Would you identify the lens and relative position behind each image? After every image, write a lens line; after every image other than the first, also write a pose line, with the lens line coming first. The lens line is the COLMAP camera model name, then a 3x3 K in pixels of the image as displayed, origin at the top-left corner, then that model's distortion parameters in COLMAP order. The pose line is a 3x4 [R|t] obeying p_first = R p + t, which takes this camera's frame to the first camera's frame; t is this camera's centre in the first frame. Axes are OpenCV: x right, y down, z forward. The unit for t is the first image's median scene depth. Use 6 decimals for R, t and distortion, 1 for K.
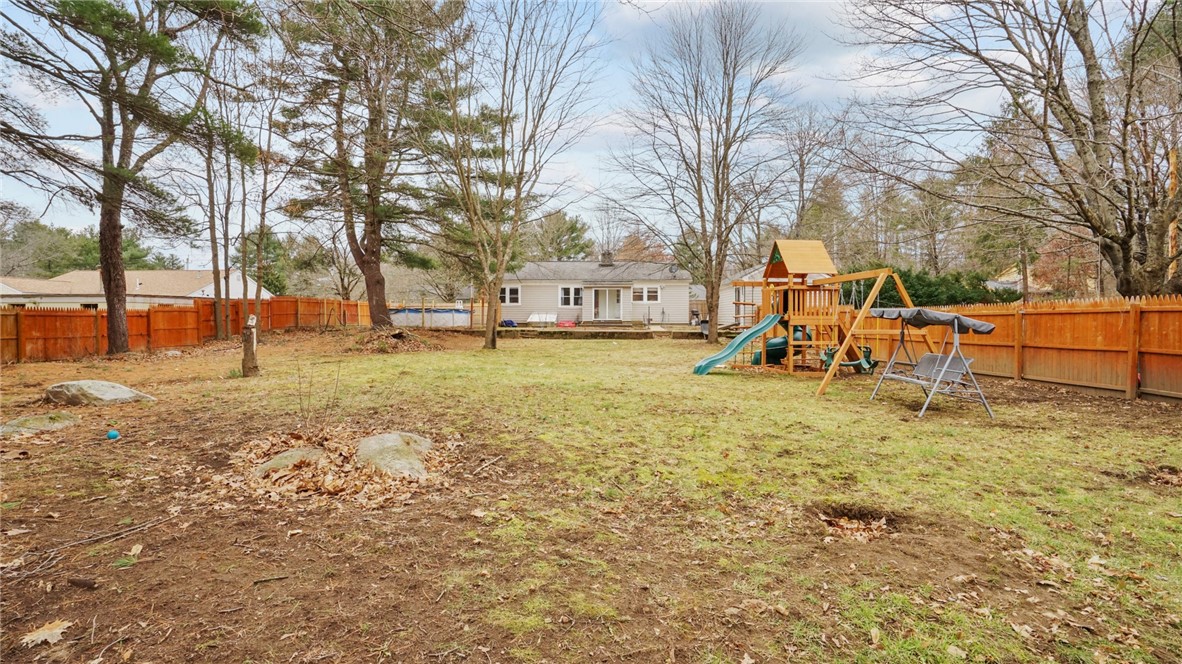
lens RADIAL K [[554.0, 0, 593.5], [0, 554.0, 330.1], [0, 0, 1]] dist [-0.002838, -0.000750]
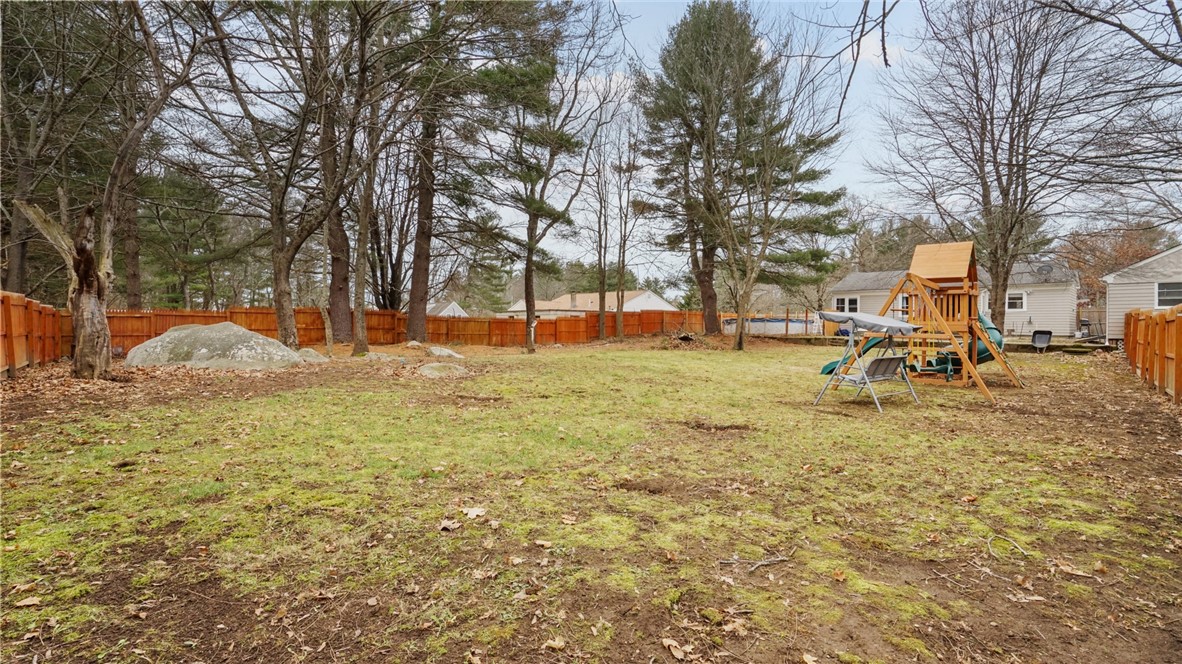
lens RADIAL K [[554.0, 0, 587.6], [0, 554.0, 330.2], [0, 0, 1]] dist [-0.002838, -0.000750]
pose [[0.723451, 0.010690, -0.690293, 0.244924], [-0.024340, 0.999653, -0.010028, 0.006293], [0.689947, 0.024057, 0.723460, -0.080966]]
